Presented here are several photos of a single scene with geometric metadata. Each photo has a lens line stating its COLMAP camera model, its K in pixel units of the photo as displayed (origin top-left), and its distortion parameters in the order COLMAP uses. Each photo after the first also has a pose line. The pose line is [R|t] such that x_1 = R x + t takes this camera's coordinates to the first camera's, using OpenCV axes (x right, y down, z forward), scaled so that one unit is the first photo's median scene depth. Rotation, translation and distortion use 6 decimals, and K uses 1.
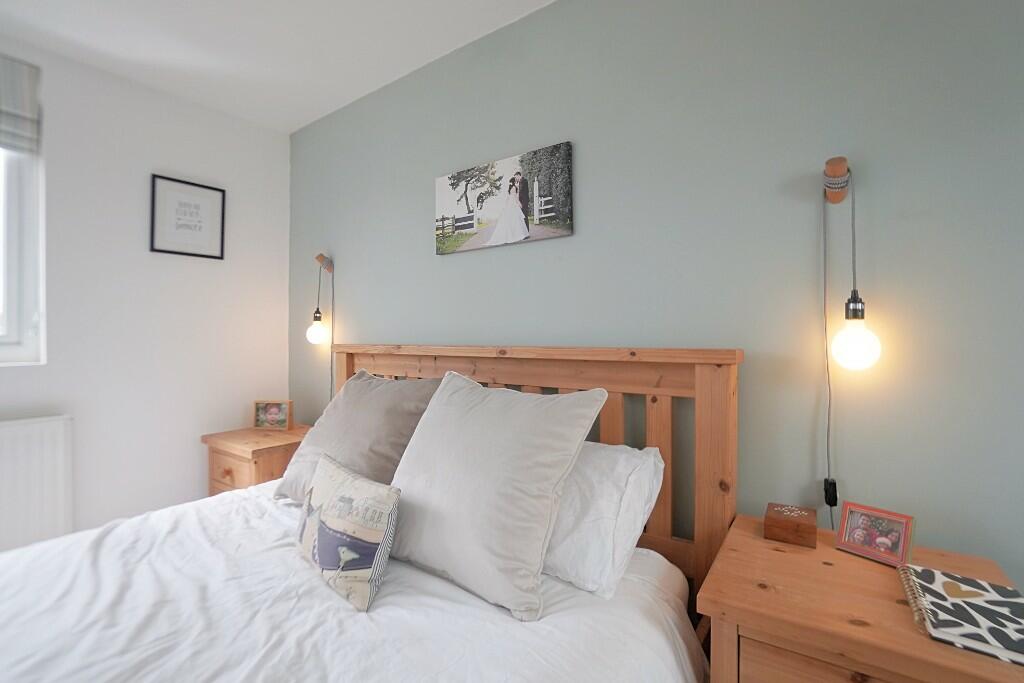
lens RADIAL K [[469.2, 0, 527.8], [0, 469.2, 332.7], [0, 0, 1]] dist [-0.062395, 0.024883]
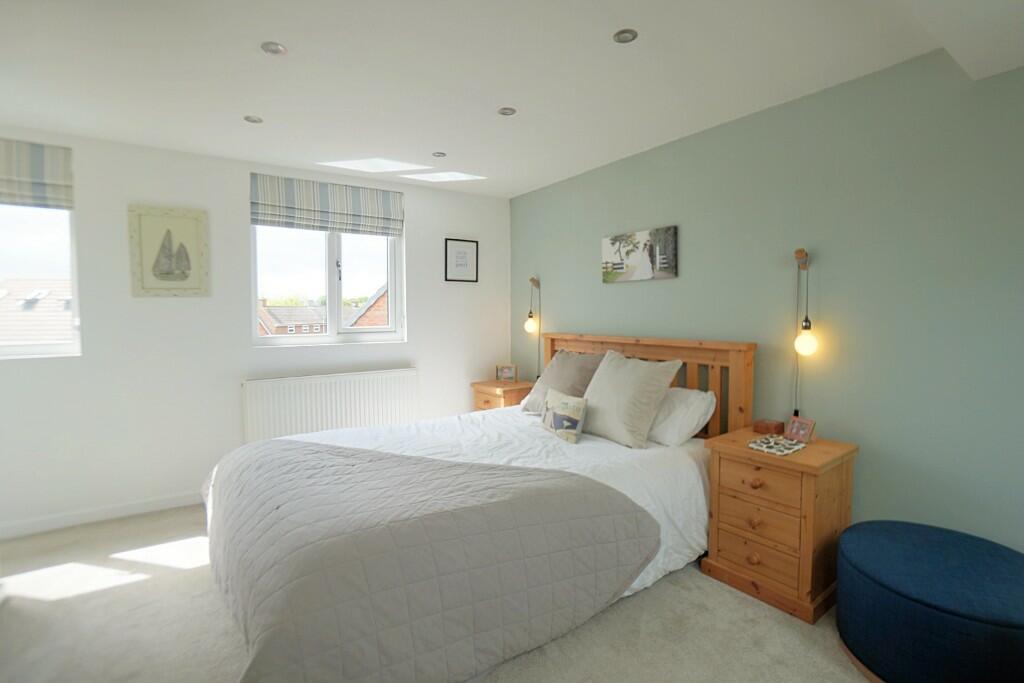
lens RADIAL K [[469.2, 0, 527.8], [0, 469.2, 332.7], [0, 0, 1]] dist [-0.062395, 0.024883]
pose [[0.941062, 0.013302, -0.337973, 0.154972], [0.002127, 0.998974, 0.045238, -0.072442], [0.338228, -0.043291, 0.940068, -0.860047]]
